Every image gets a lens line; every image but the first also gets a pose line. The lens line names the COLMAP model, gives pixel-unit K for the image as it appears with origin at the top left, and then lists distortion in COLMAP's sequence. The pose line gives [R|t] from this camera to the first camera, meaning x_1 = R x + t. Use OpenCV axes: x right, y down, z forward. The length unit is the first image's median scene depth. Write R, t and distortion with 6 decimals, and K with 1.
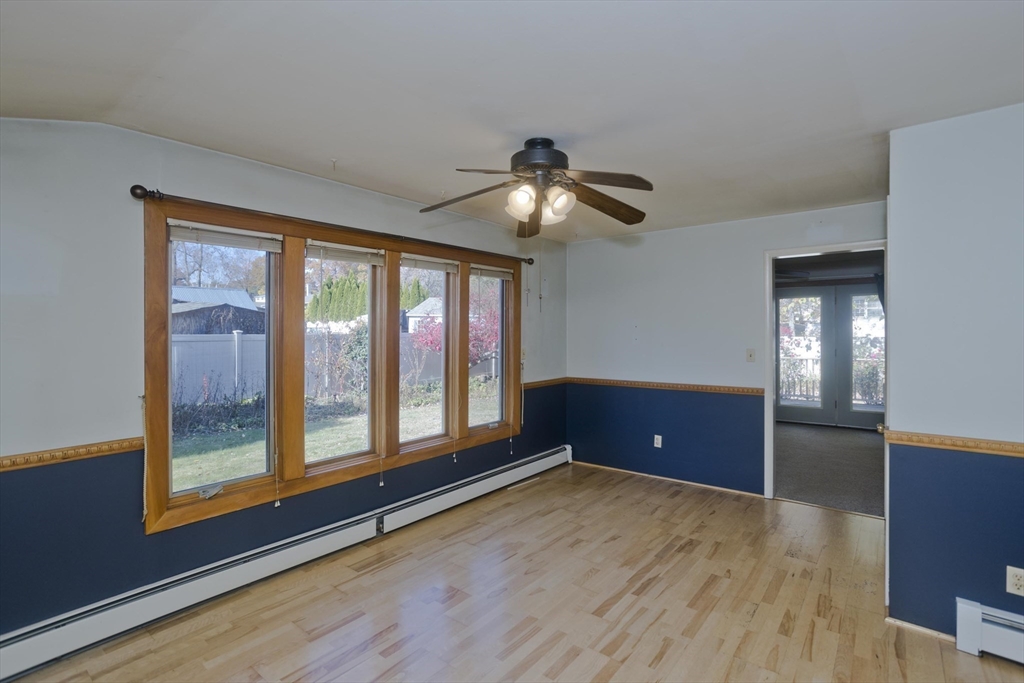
lens RADIAL K [[495.9, 0, 504.6], [0, 495.9, 336.9], [0, 0, 1]] dist [-0.037865, 0.018847]
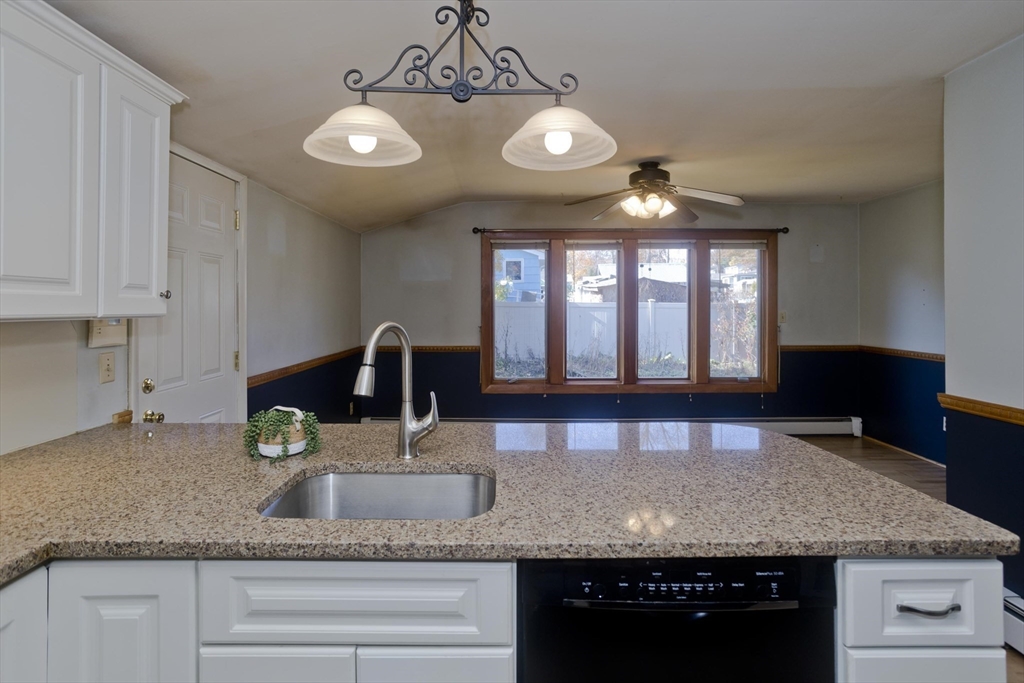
lens RADIAL K [[495.9, 0, 502.8], [0, 495.9, 301.7], [0, 0, 1]] dist [-0.037865, 0.018847]
pose [[0.616184, -0.000681, -0.787602, 0.676178], [-0.013128, 0.999852, -0.011134, 0.026552], [0.787493, 0.017200, 0.616084, -0.162463]]
